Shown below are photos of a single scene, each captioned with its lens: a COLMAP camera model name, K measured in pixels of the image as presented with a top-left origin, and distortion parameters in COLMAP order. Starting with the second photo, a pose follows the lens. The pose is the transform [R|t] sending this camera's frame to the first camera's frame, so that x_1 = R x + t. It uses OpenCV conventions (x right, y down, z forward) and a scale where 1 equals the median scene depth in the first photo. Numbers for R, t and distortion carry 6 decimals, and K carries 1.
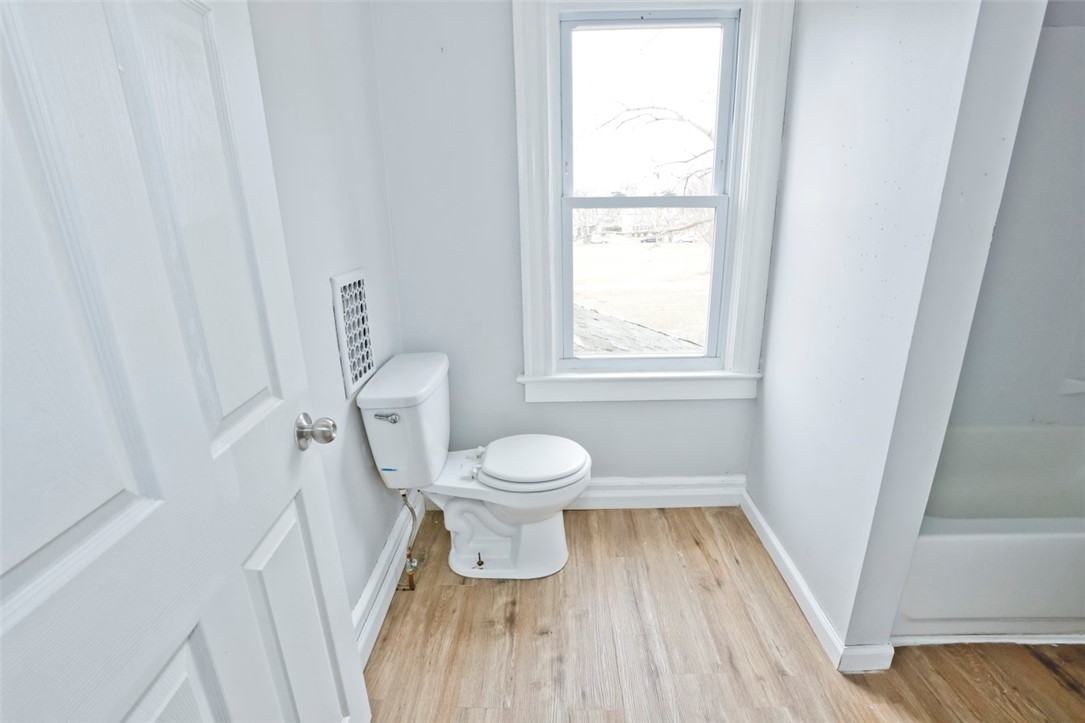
lens RADIAL K [[496.6, 0, 542.5], [0, 496.6, 361.5], [0, 0, 1]] dist [-0.072740, 0.028497]
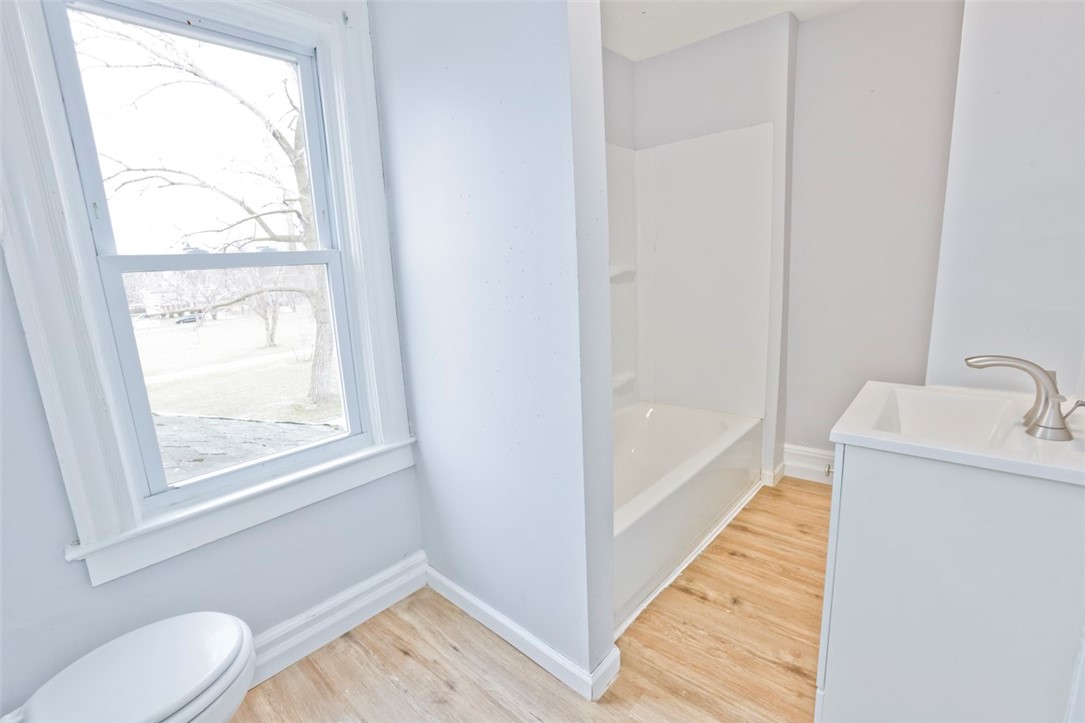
lens RADIAL K [[496.6, 0, 542.5], [0, 496.6, 361.5], [0, 0, 1]] dist [-0.072740, 0.028497]
pose [[0.662788, -0.162240, 0.731020, -0.049256], [0.256950, 0.966247, -0.018521, -0.032892], [-0.703341, 0.200111, 0.682104, 0.167288]]
